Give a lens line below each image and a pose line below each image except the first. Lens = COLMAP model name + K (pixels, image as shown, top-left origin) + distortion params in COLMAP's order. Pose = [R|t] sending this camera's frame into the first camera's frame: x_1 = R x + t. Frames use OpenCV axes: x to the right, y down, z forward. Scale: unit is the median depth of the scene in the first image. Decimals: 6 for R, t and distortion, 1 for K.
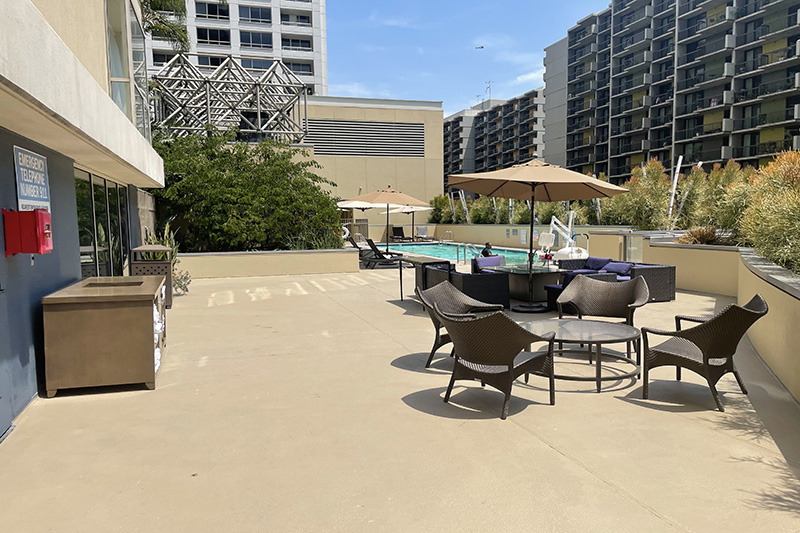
lens RADIAL K [[609.6, 0, 401.0], [0, 609.6, 264.0], [0, 0, 1]] dist [0.049032, -0.015593]
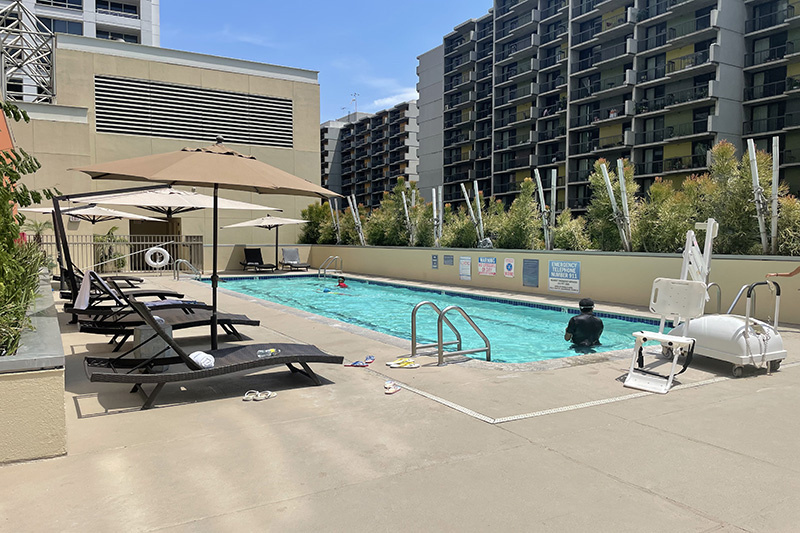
lens RADIAL K [[609.6, 0, 404.2], [0, 609.6, 265.2], [0, 0, 1]] dist [0.049032, -0.015593]
pose [[0.973124, 0.001432, 0.230278, 0.000914], [0.005568, 0.999542, -0.029744, -0.012830], [-0.230215, 0.030227, 0.972670, 0.183984]]
